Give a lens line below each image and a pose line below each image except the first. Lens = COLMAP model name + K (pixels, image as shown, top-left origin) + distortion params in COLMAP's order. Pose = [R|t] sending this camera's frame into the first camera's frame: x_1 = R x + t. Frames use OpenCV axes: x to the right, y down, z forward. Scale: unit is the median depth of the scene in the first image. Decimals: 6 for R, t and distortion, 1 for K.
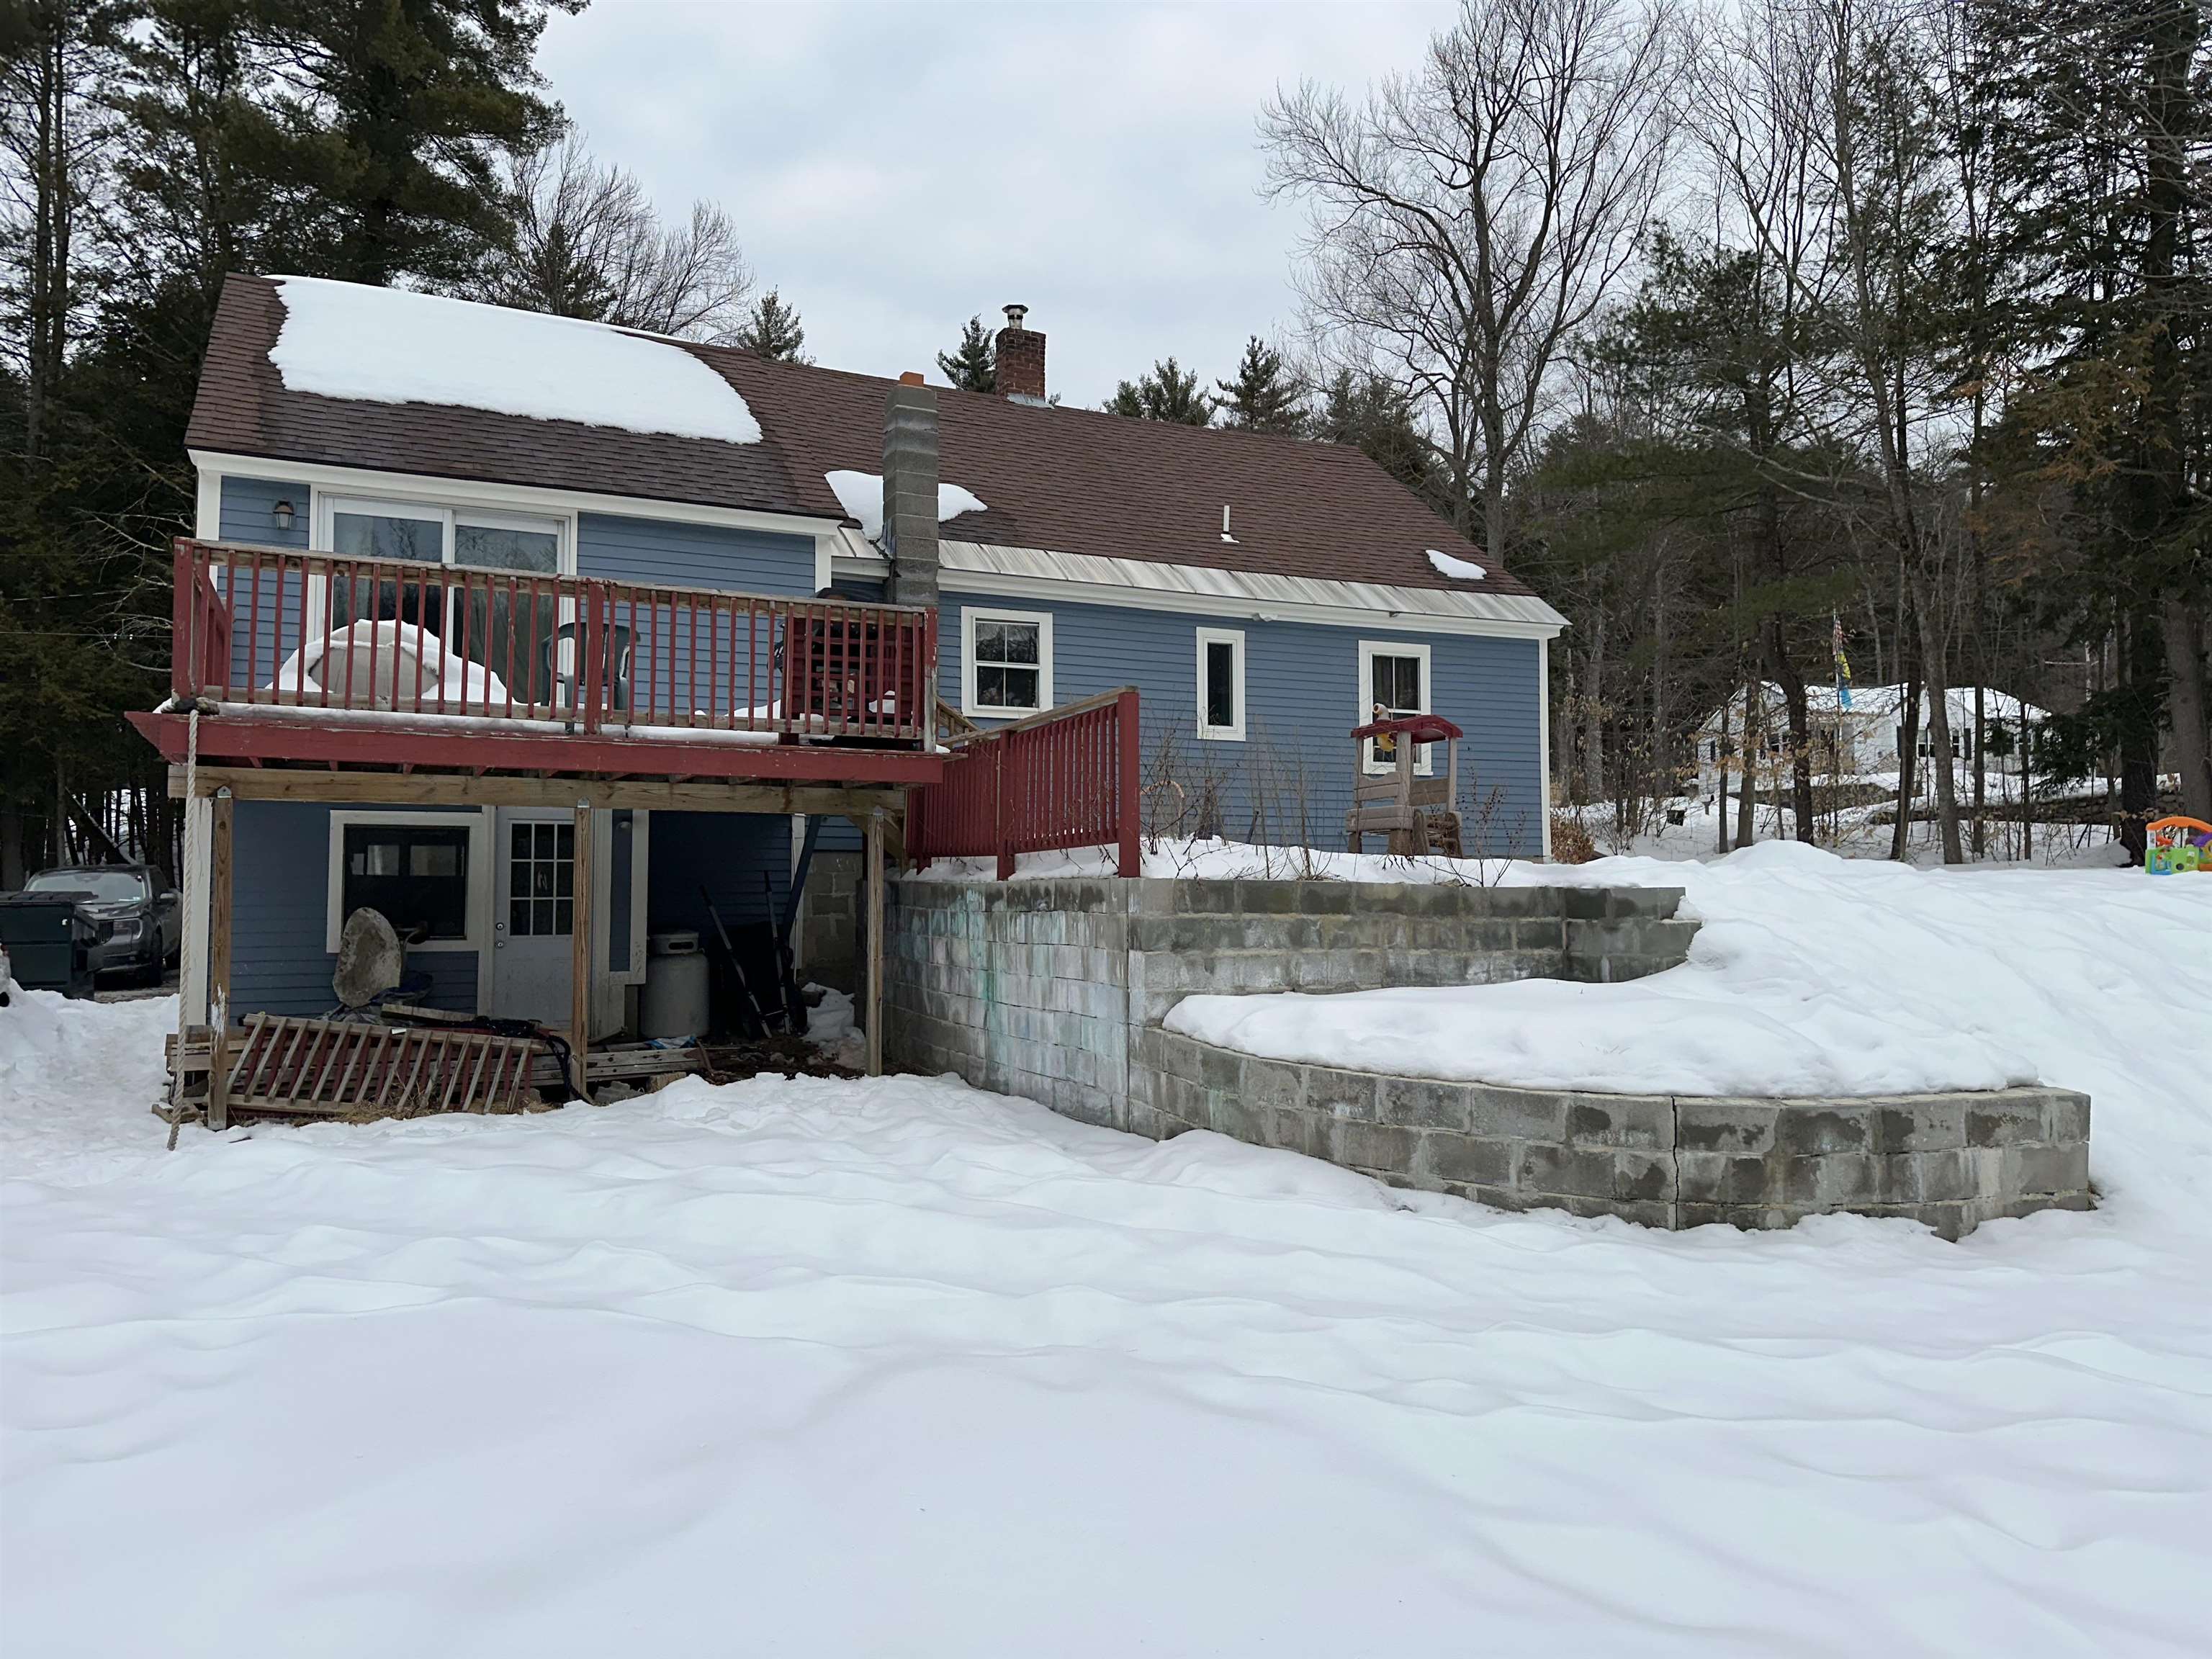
lens RADIAL K [[1578.3, 0, 1106.0], [0, 1578.3, 829.5], [0, 0, 1]] dist [0.031413, -0.028848]
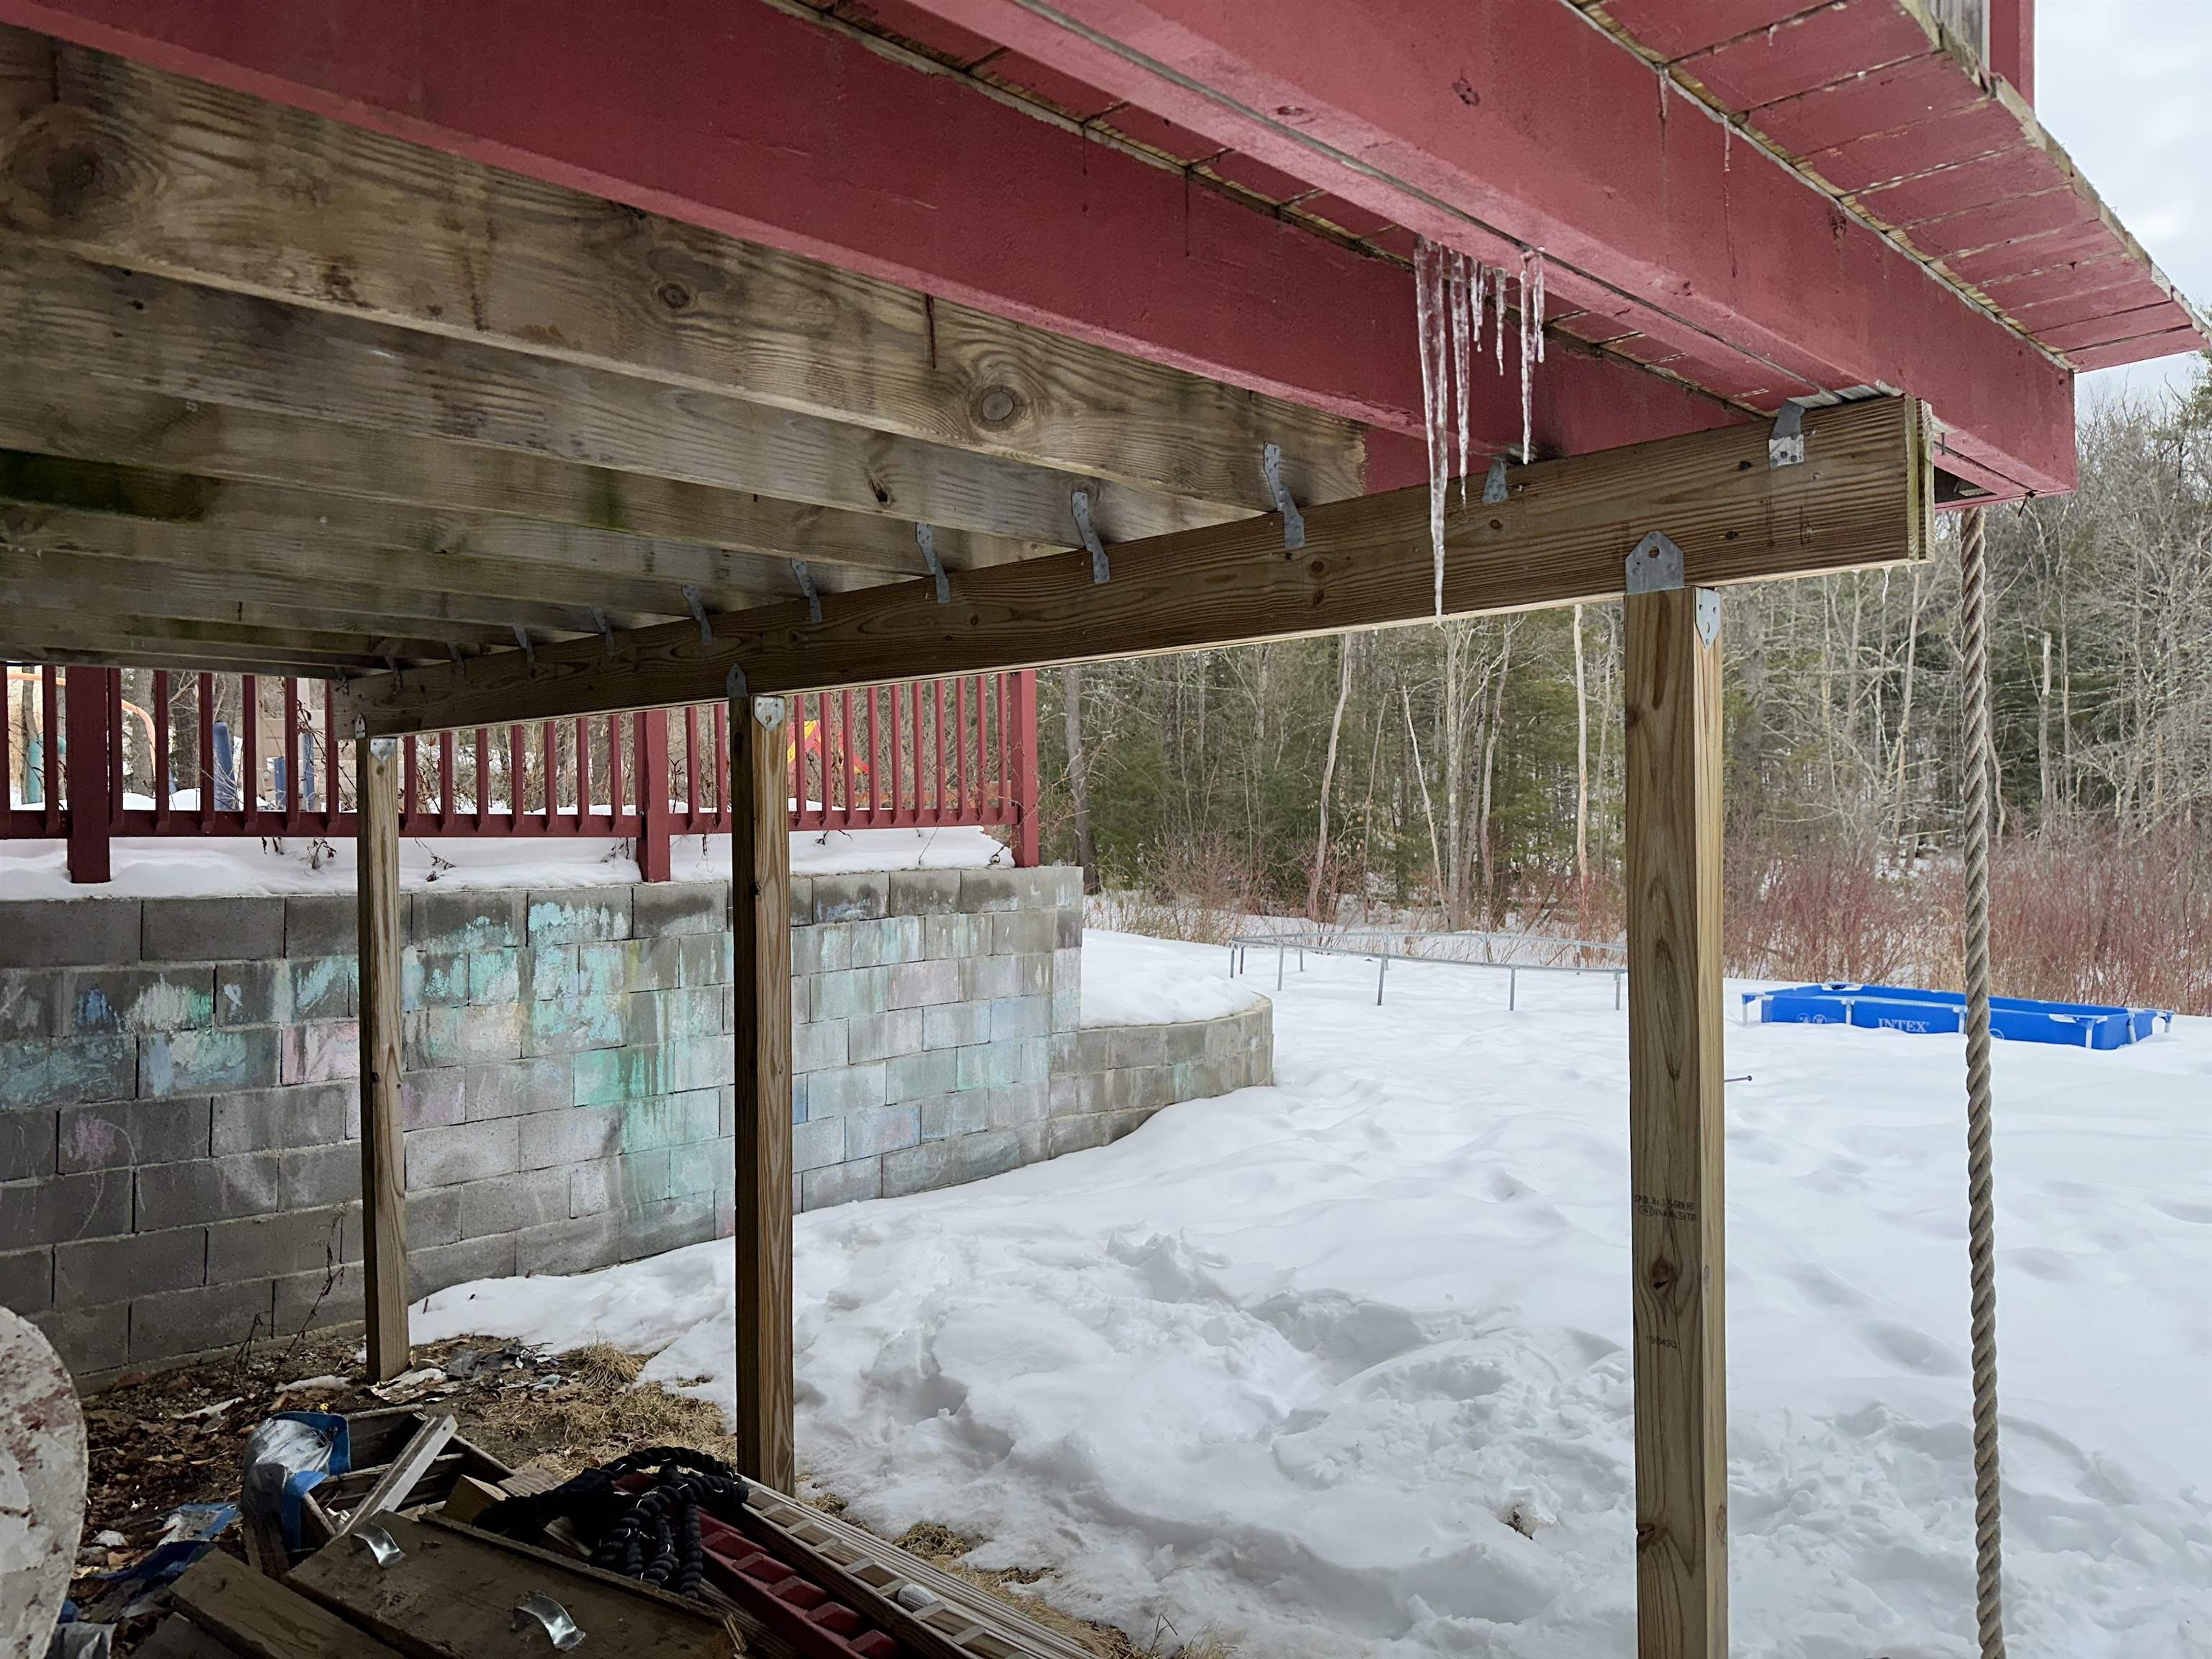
lens RADIAL K [[1572.2, 0, 1084.7], [0, 1572.2, 827.6], [0, 0, 1]] dist [0.047958, -0.047027]
pose [[-0.356929, -0.000243, 0.934132, -0.772666], [-0.026357, 0.999604, -0.009811, 0.016535], [-0.933760, -0.028123, -0.356794, 1.246416]]
